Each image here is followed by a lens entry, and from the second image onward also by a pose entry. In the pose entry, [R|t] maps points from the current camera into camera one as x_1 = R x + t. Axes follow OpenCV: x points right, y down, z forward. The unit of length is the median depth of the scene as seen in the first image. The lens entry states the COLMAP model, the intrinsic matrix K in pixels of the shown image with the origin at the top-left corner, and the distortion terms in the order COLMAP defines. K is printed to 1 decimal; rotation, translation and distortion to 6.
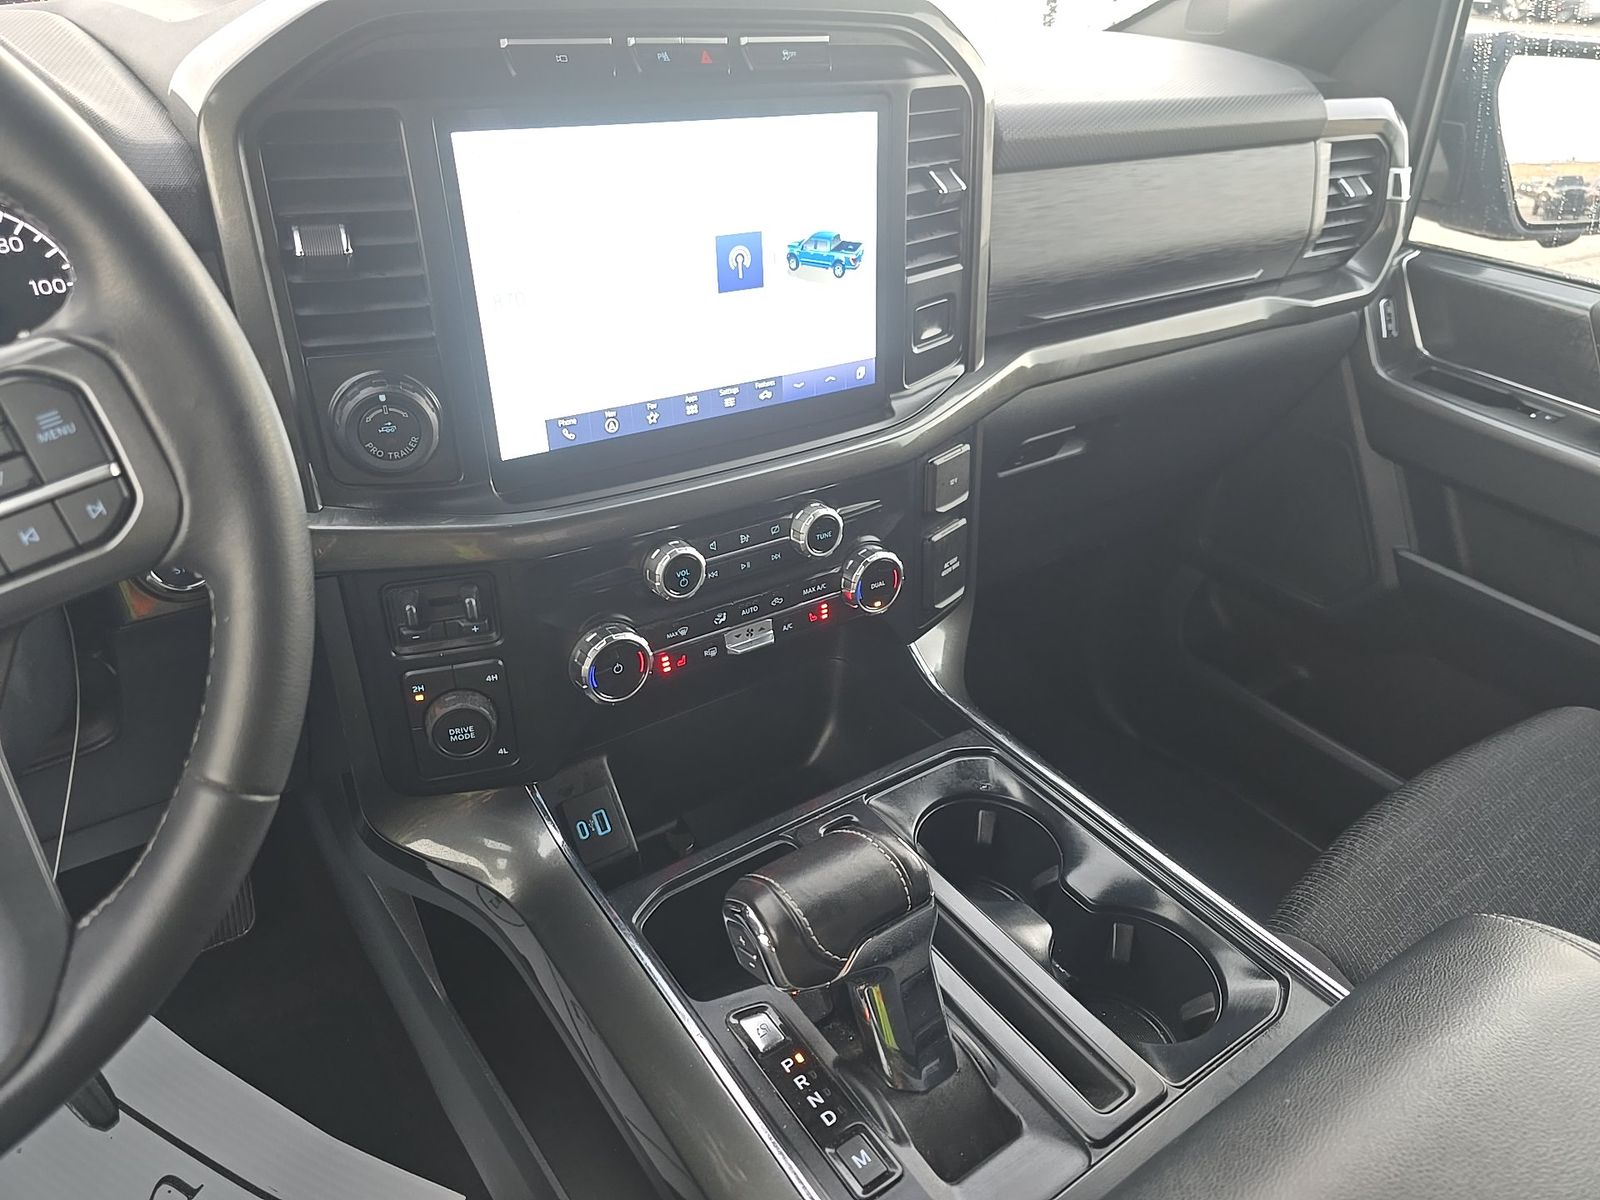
lens RADIAL K [[1080.6, 0, 762.6], [0, 1080.6, 620.3], [0, 0, 1]] dist [0.049619, -0.058710]
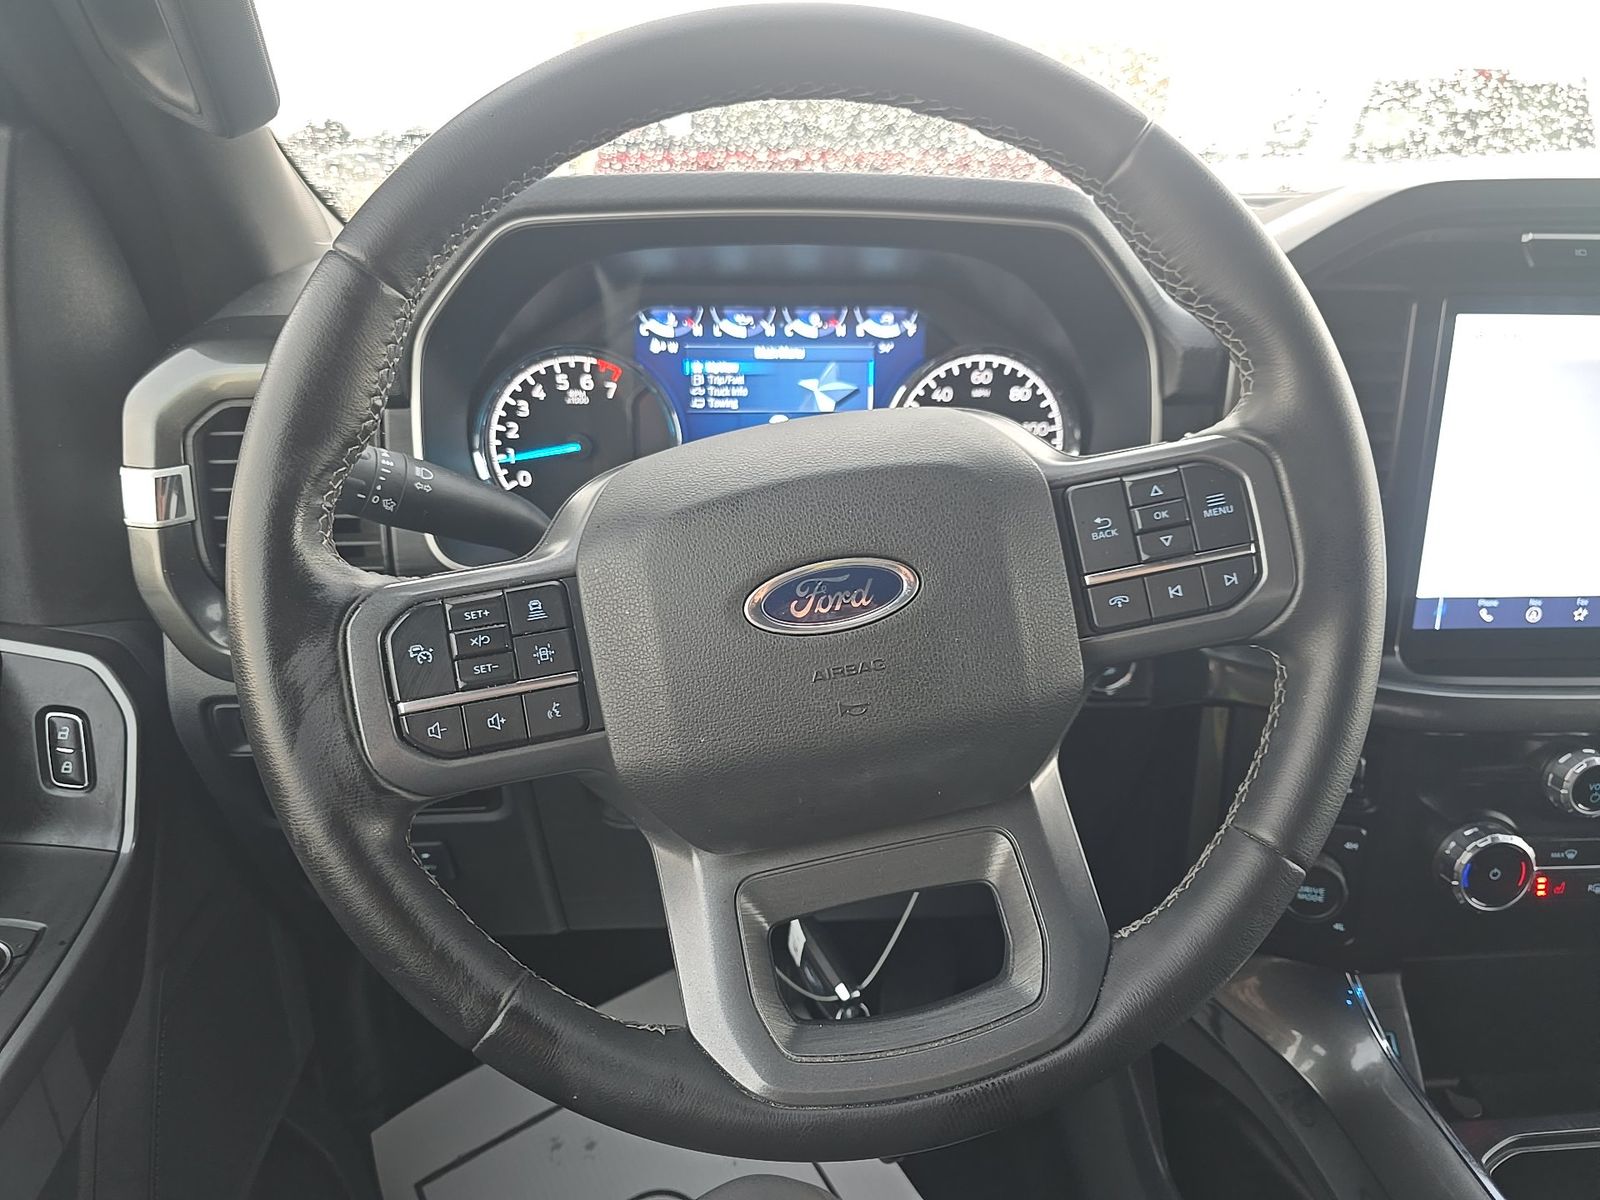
lens RADIAL K [[1080.6, 0, 762.6], [0, 1080.6, 620.3], [0, 0, 1]] dist [0.049619, -0.058710]
pose [[0.854390, 0.155702, -0.495757, -0.247494], [-0.250257, 0.959416, -0.129971, 0.117992], [0.455400, 0.235113, 0.858681, -0.116699]]
